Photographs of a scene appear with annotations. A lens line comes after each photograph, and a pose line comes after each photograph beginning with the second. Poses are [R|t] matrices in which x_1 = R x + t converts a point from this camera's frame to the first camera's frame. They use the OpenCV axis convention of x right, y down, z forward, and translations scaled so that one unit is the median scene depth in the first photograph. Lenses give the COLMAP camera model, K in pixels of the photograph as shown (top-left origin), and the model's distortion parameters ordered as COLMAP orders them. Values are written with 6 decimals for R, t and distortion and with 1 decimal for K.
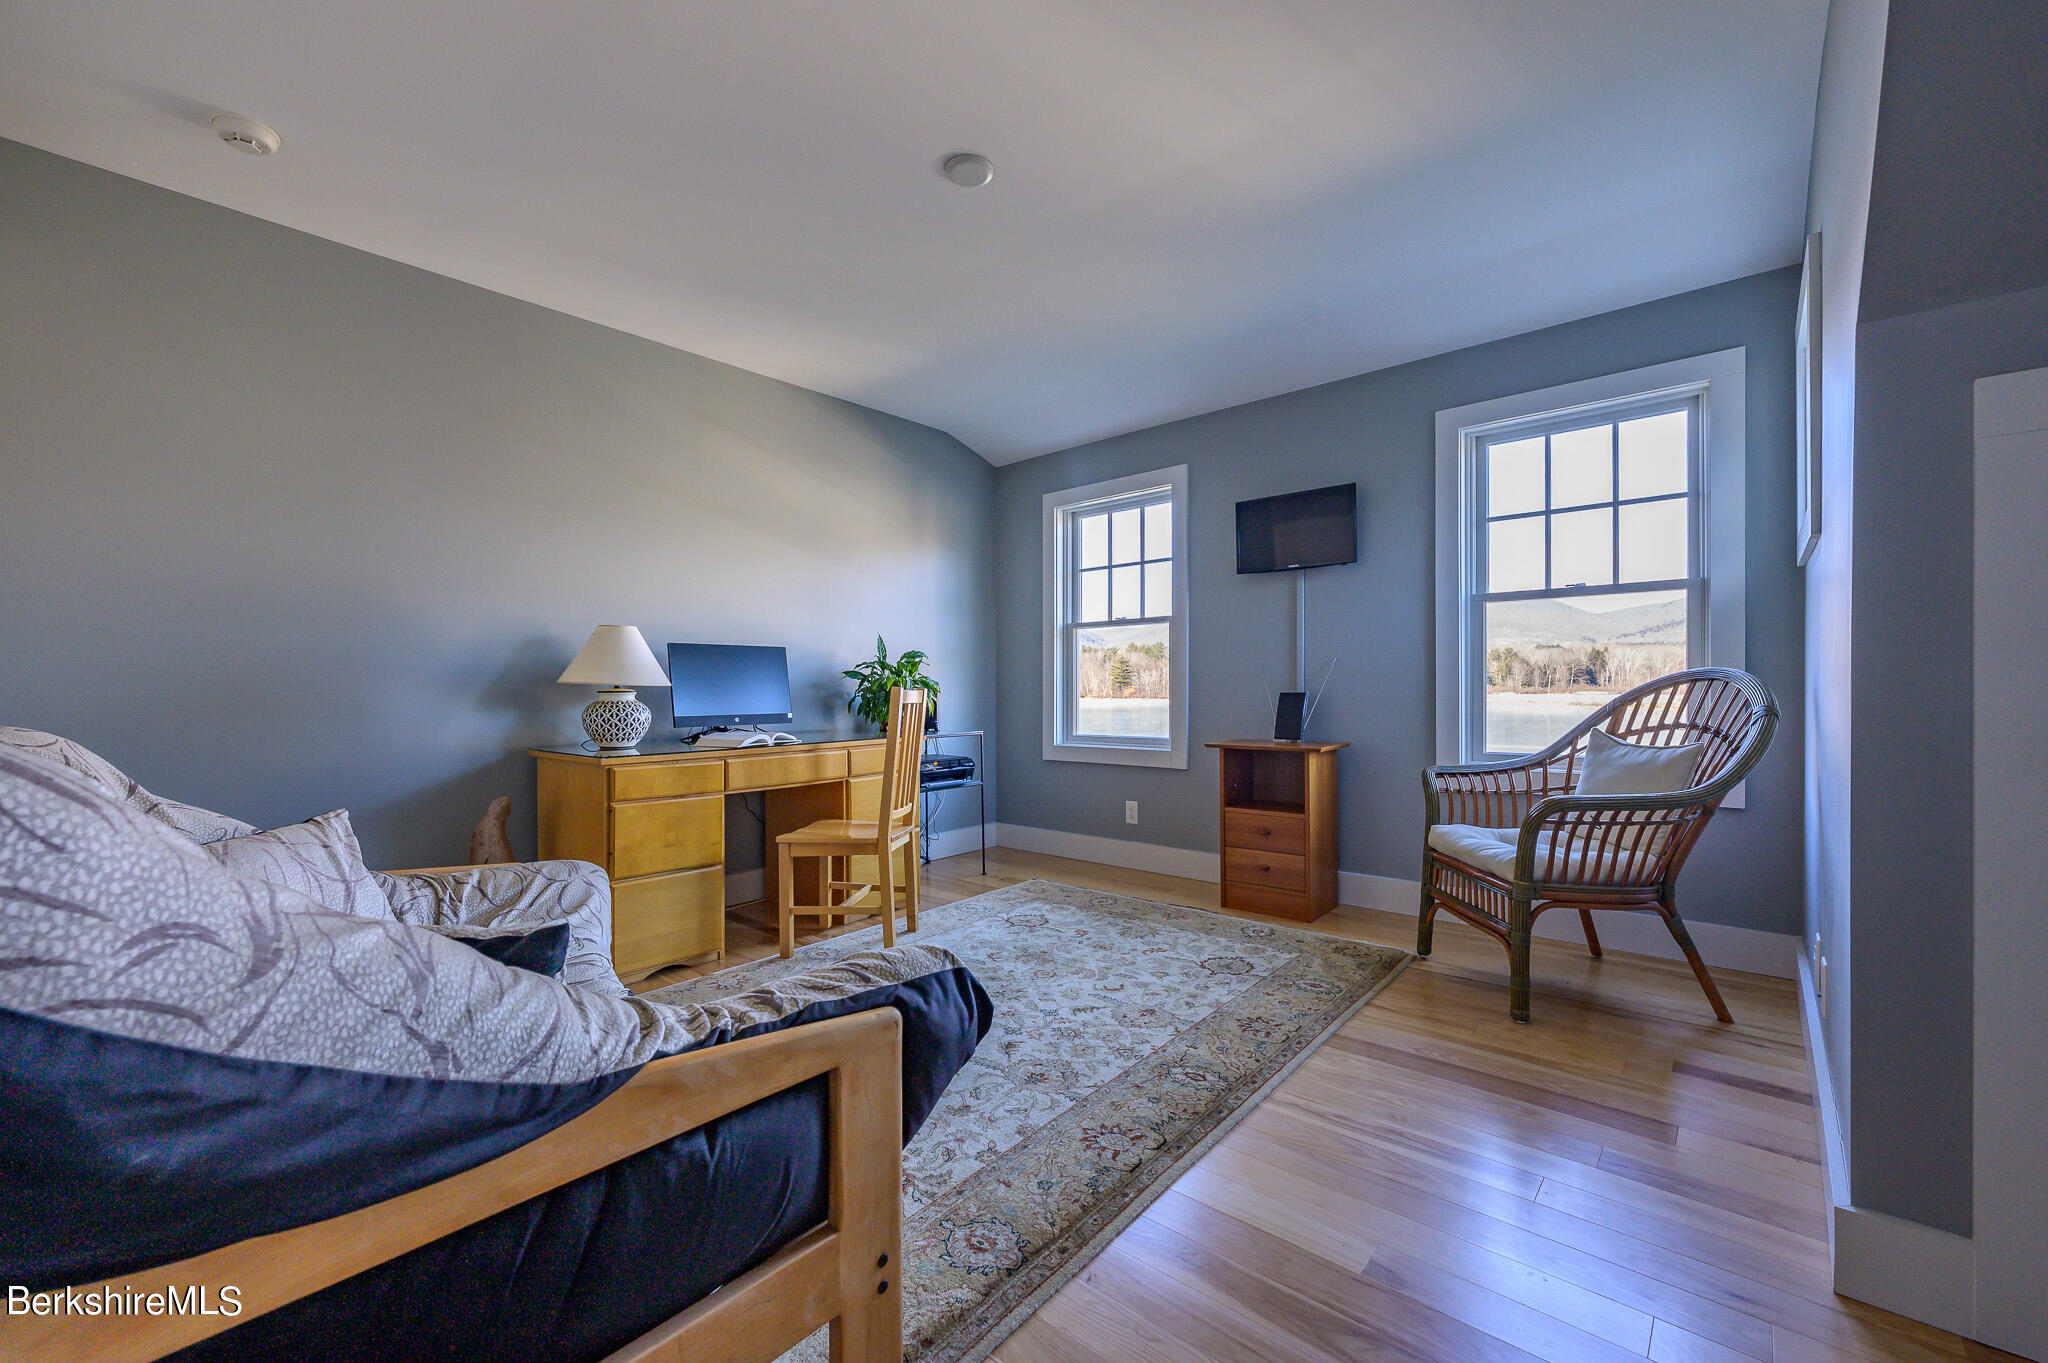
lens RADIAL K [[849.6, 0, 1024.0], [0, 849.6, 700.1], [0, 0, 1]] dist [0.002038, 0.000869]
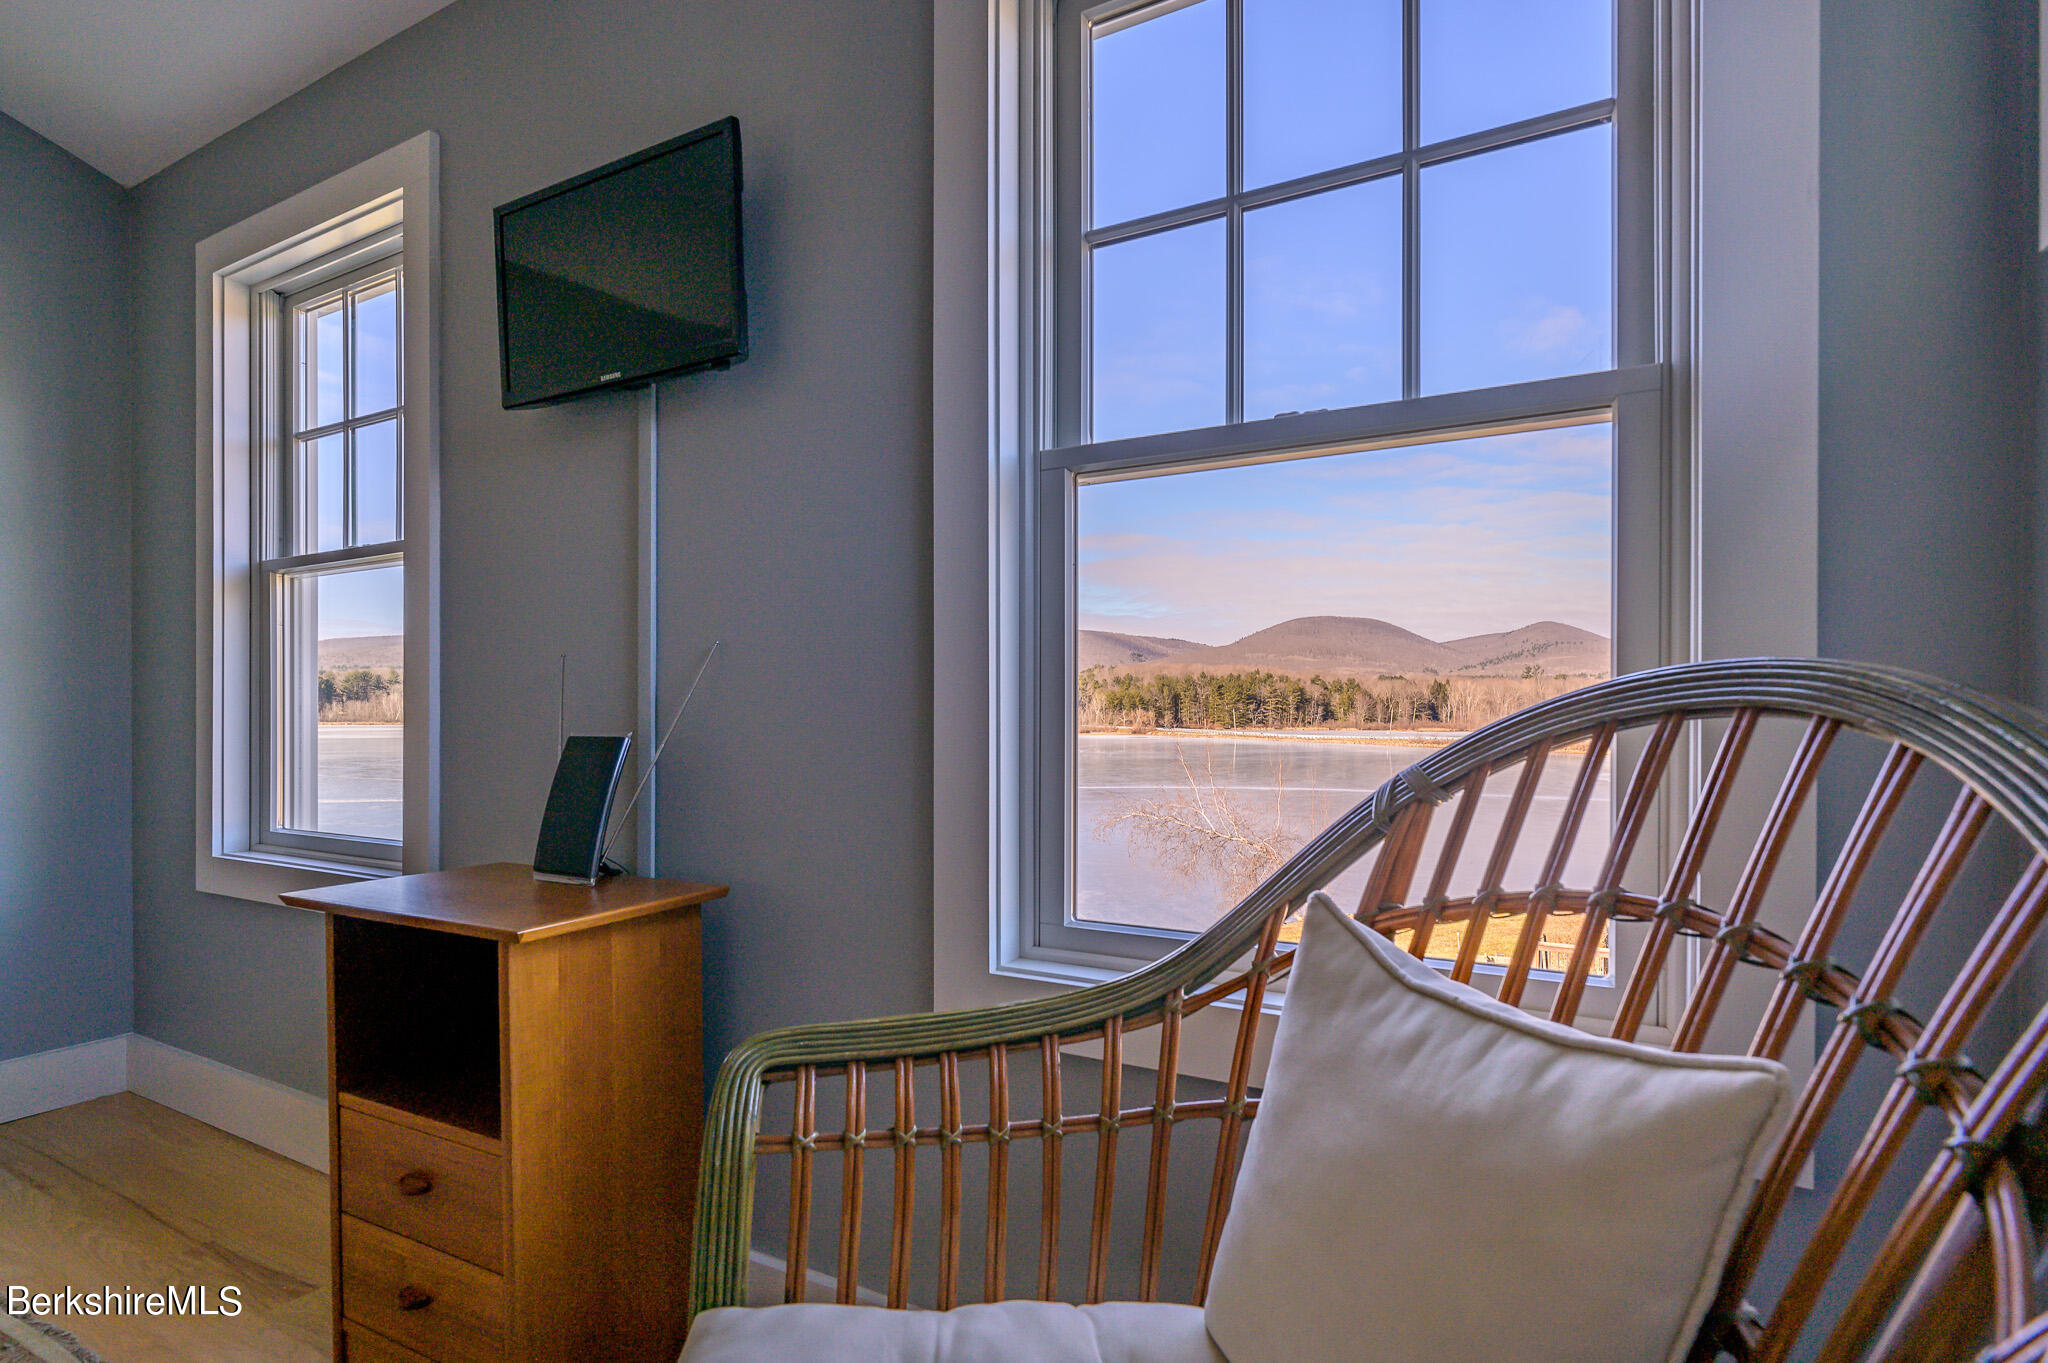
lens RADIAL K [[1039.8, 0, 1031.6], [0, 1039.8, 718.6], [0, 0, 1]] dist [-0.011814, 0.000312]
pose [[0.976203, 0.011841, 0.216534, 0.503606], [-0.008890, 0.999854, -0.014596, -0.014037], [-0.216675, 0.012324, 0.976166, 0.693178]]
